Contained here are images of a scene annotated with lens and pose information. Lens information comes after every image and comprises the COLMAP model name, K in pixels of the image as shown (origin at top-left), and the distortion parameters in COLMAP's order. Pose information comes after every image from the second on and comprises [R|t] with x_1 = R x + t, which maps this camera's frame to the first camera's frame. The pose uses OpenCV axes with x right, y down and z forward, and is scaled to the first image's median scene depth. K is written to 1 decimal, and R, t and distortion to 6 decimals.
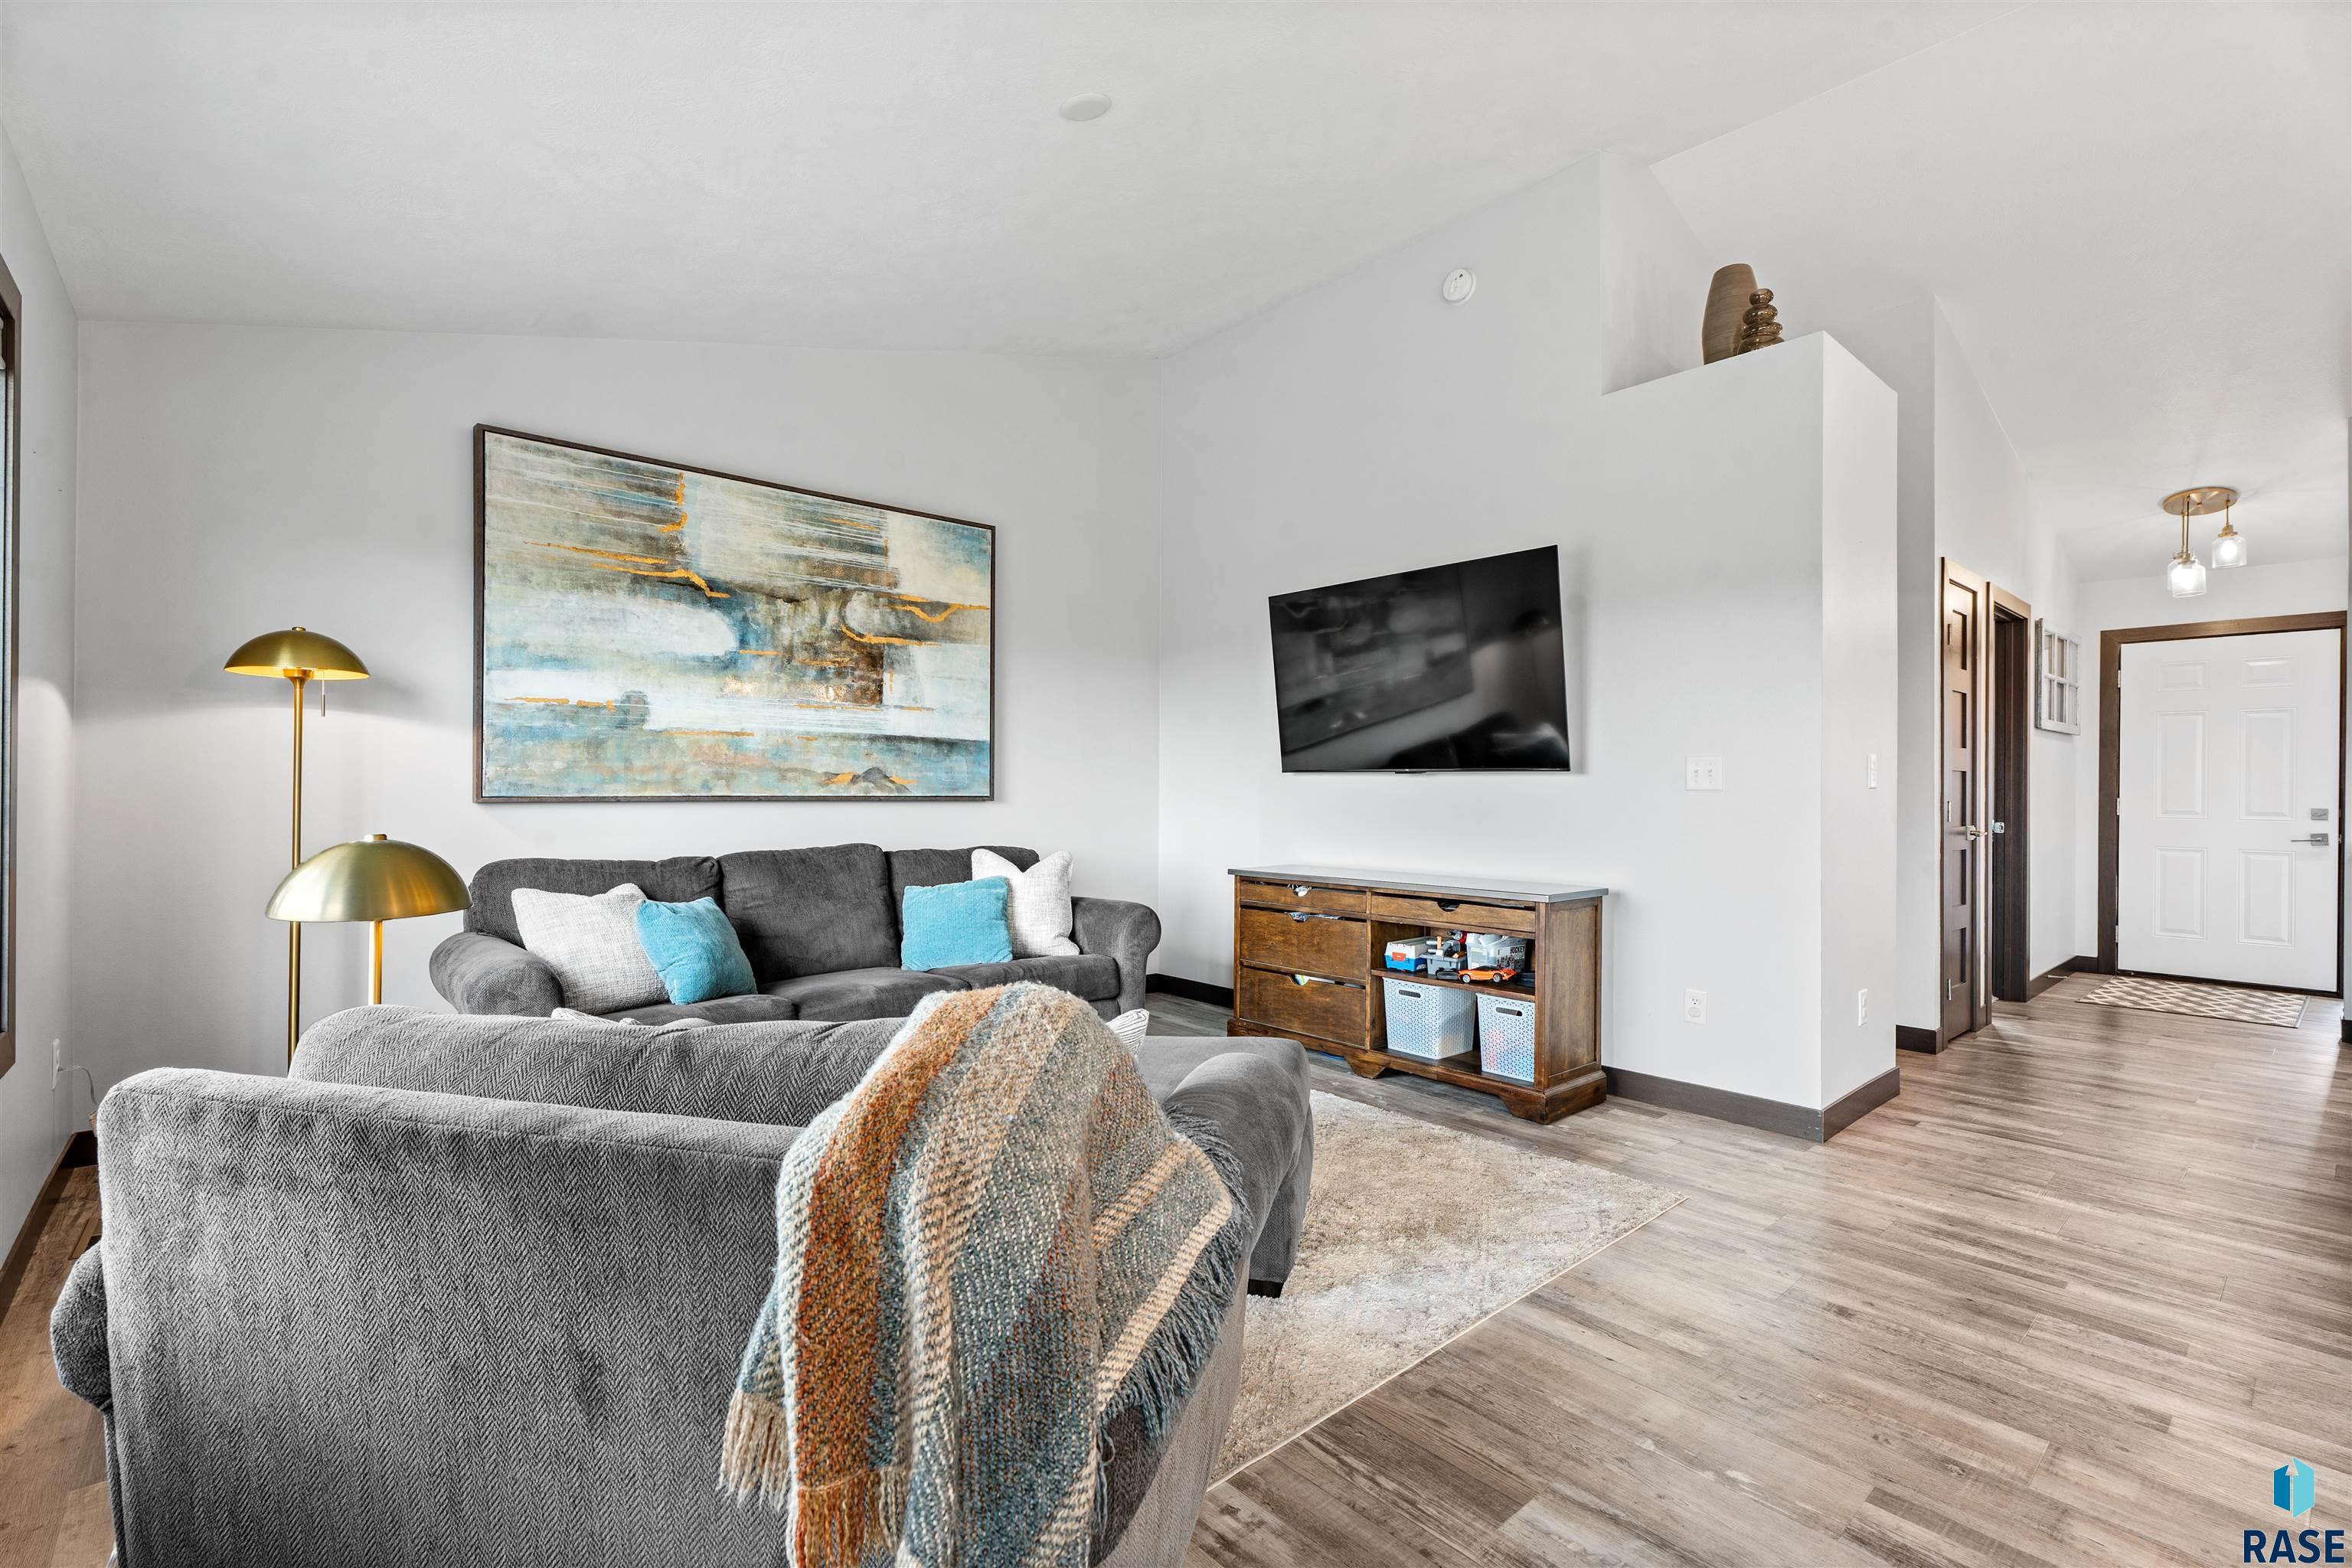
lens RADIAL K [[1051.7, 0, 1176.0], [0, 1051.7, 784.0], [0, 0, 1]] dist [-0.003045, 0.000137]
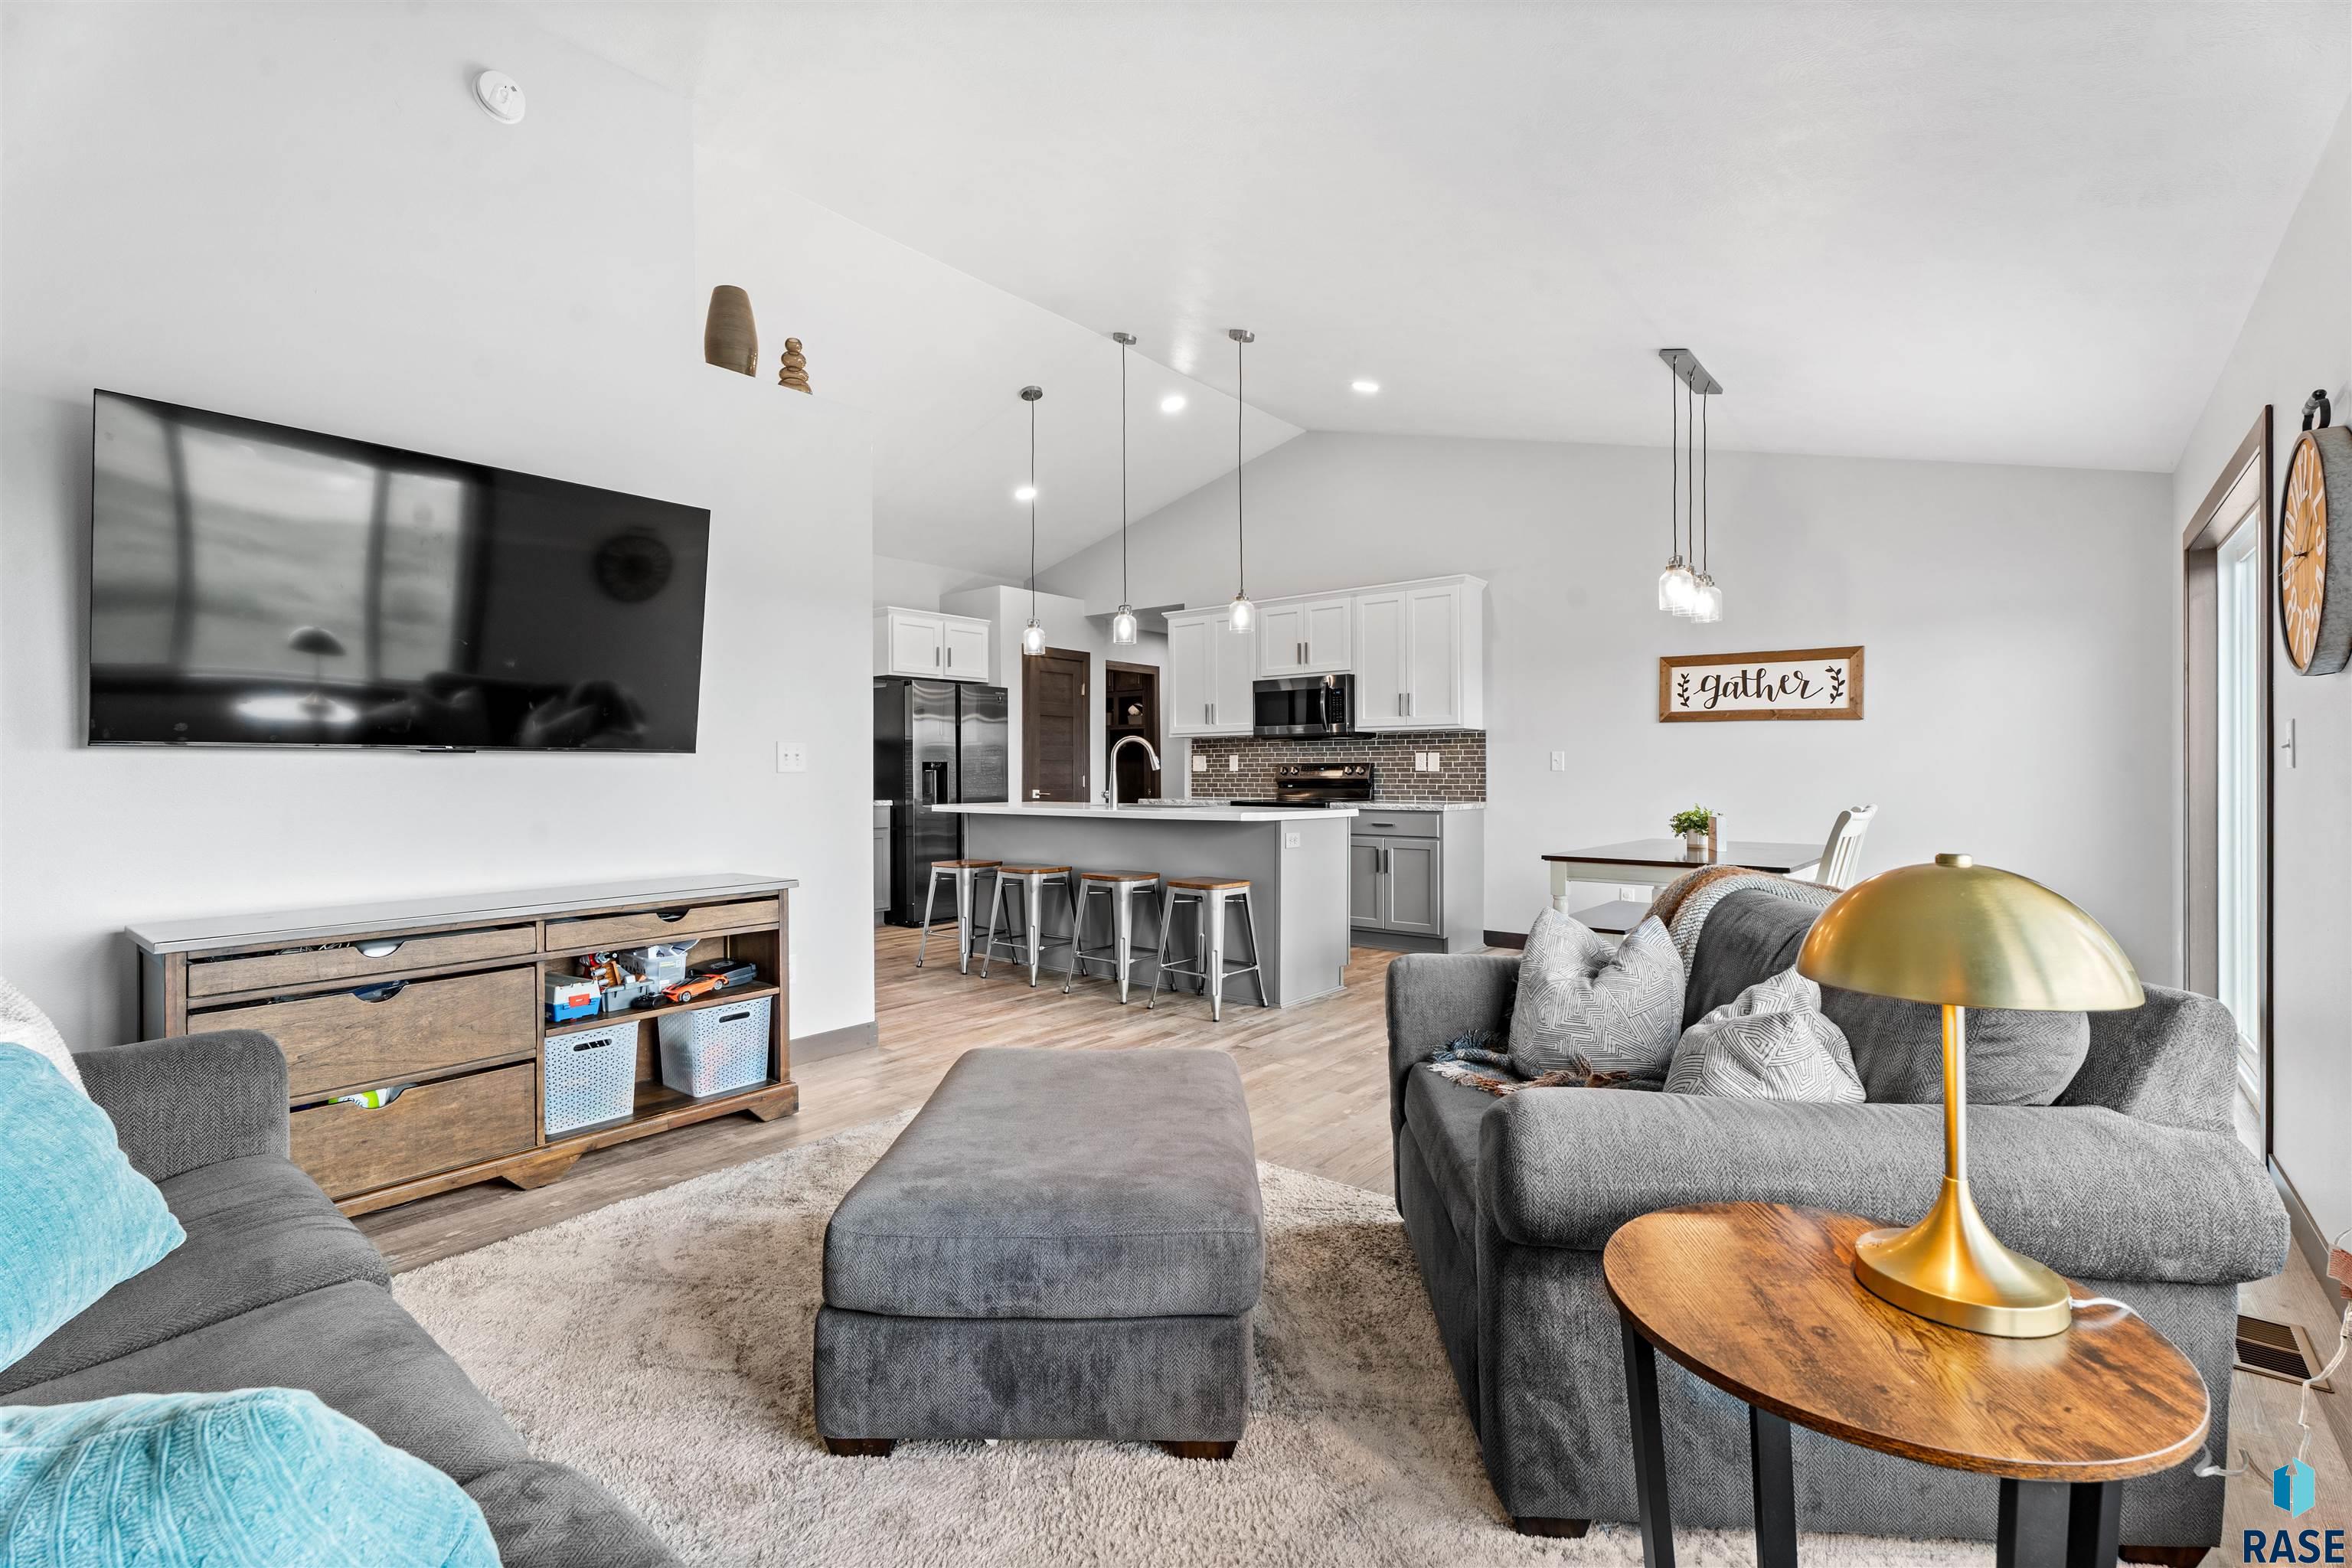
lens RADIAL K [[1056.7, 0, 1171.5], [0, 1056.7, 771.4], [0, 0, 1]] dist [0.004917, 0.000434]
pose [[-0.173658, -0.007839, 0.984775, -0.669054], [0.000621, 0.999967, 0.008069, -0.003569], [-0.984806, 0.002013, -0.173647, 0.809096]]
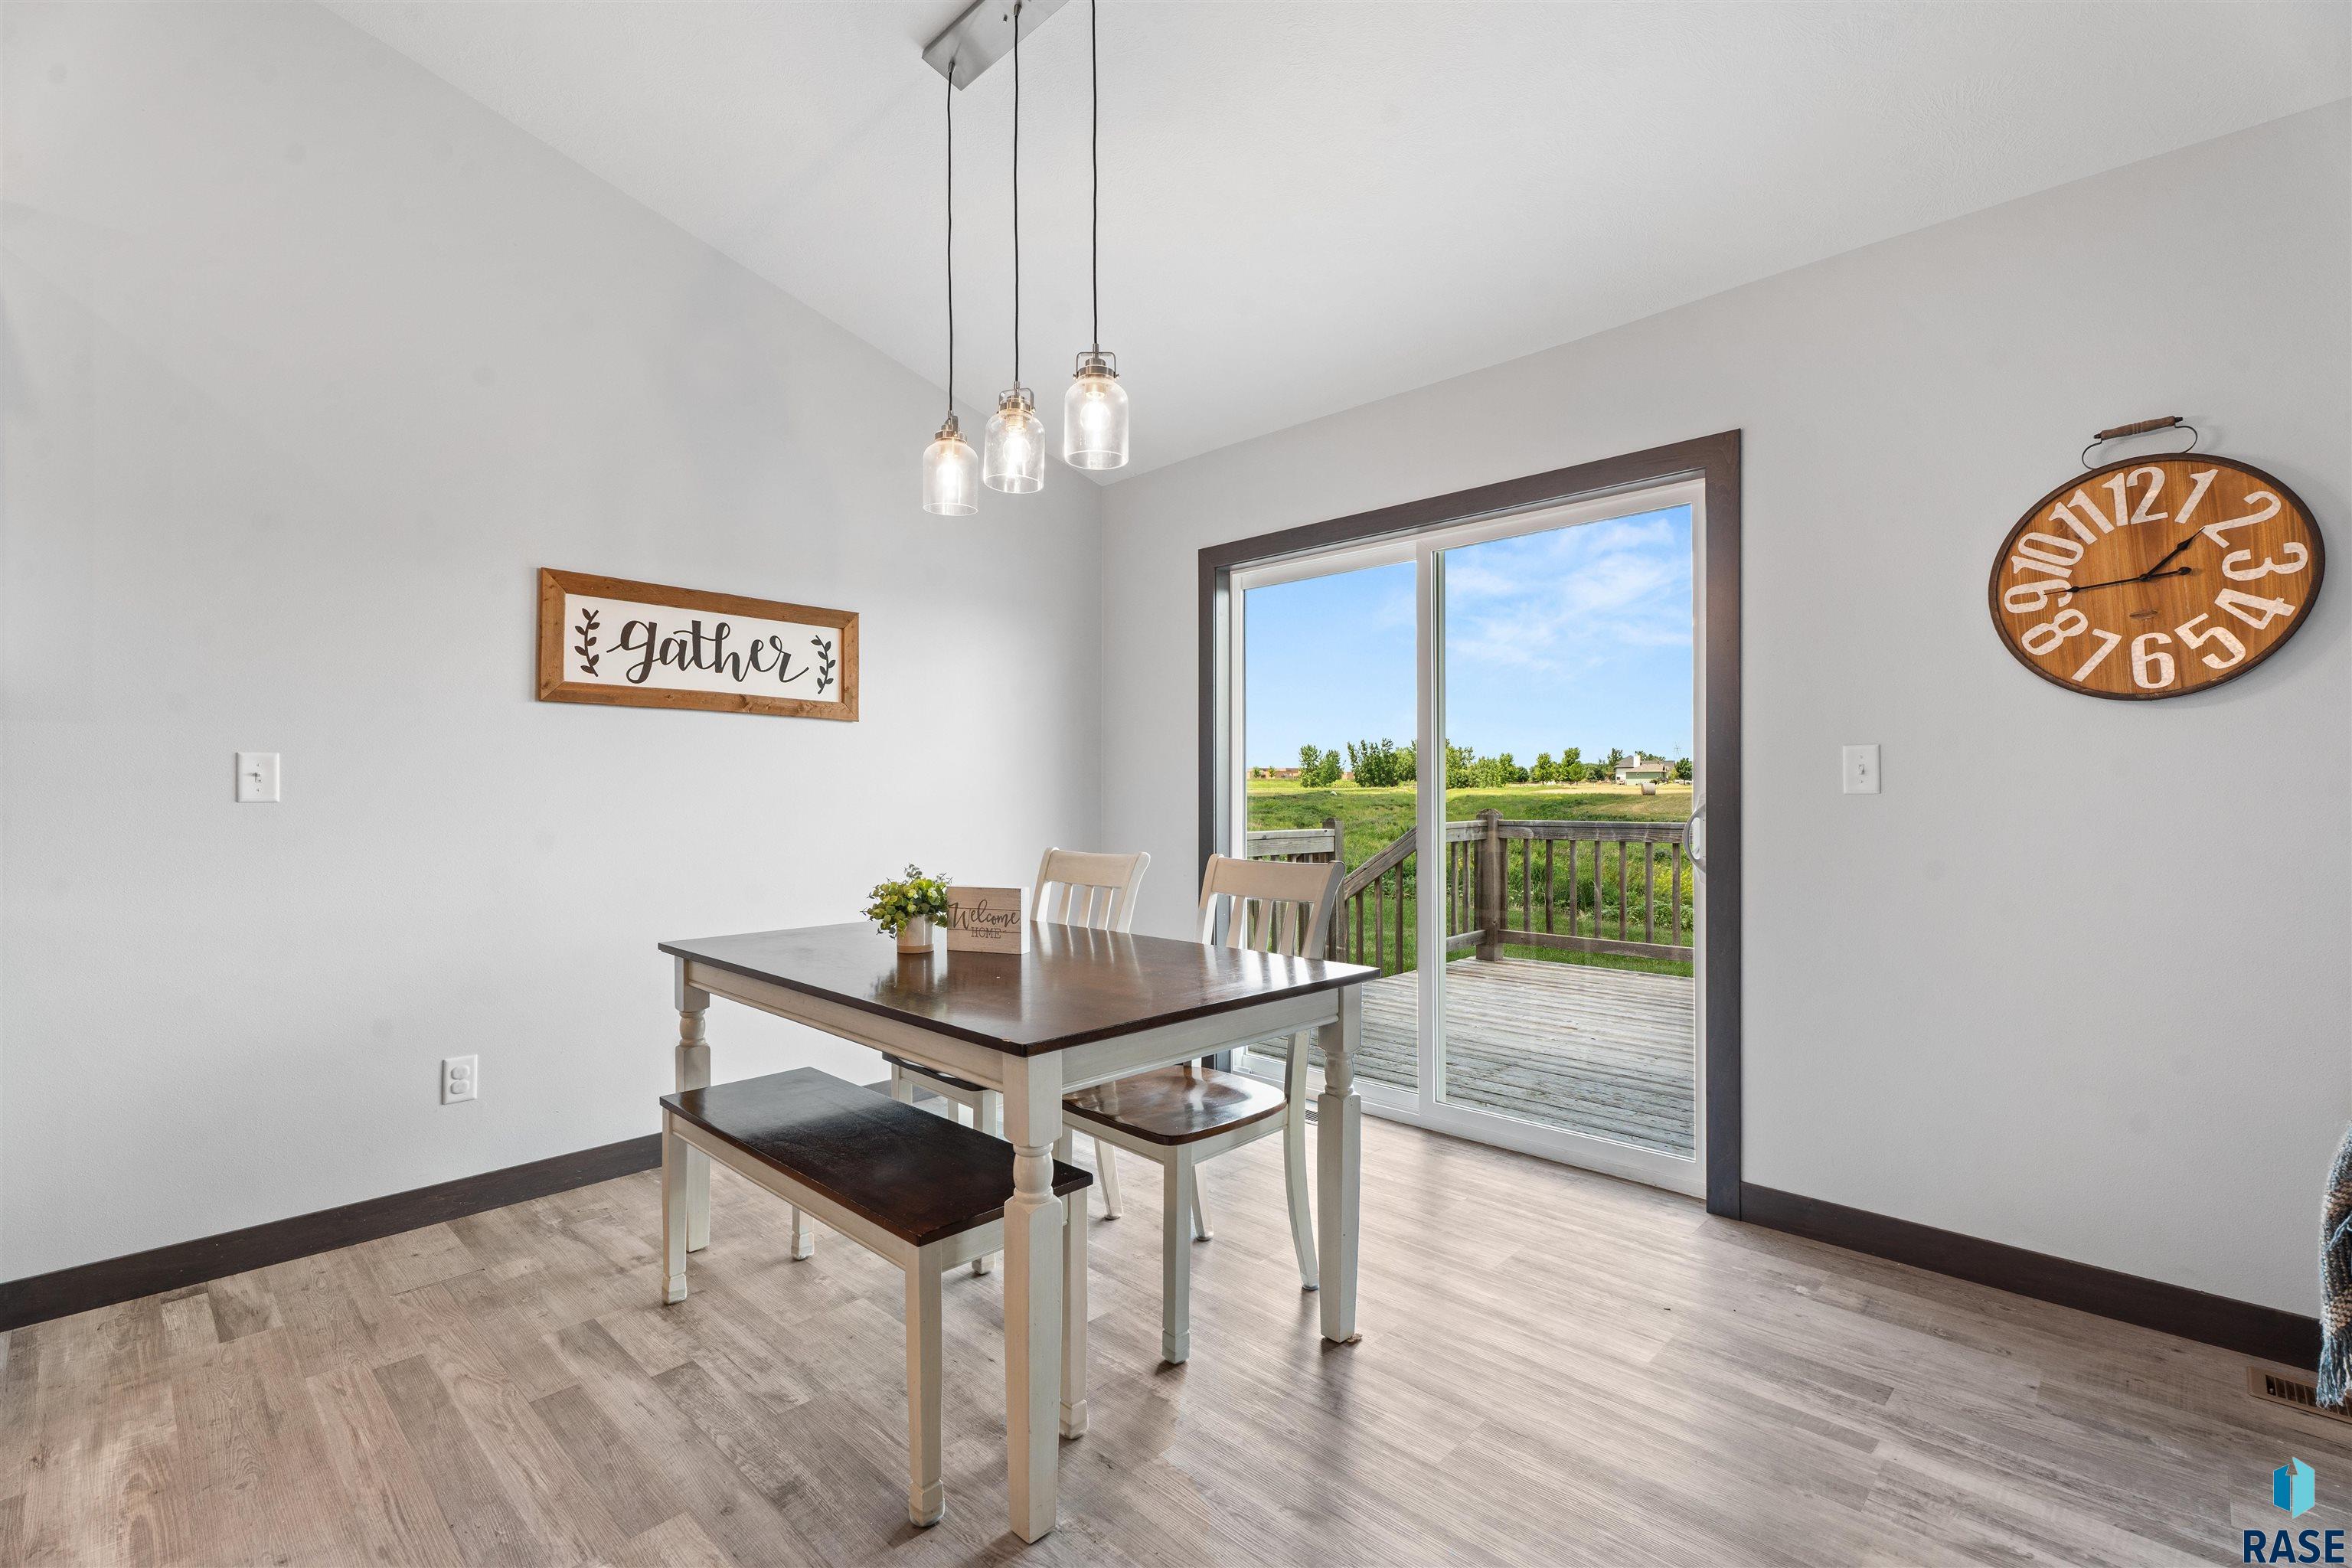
lens RADIAL K [[1037.7, 0, 1196.0], [0, 1037.7, 780.7], [0, 0, 1]] dist [-0.002838, -0.000572]
pose [[-0.995281, -0.004974, -0.096911, 0.447684], [-0.004115, 0.999950, -0.009067, 0.000271], [0.096951, -0.008626, -0.995252, 0.599040]]
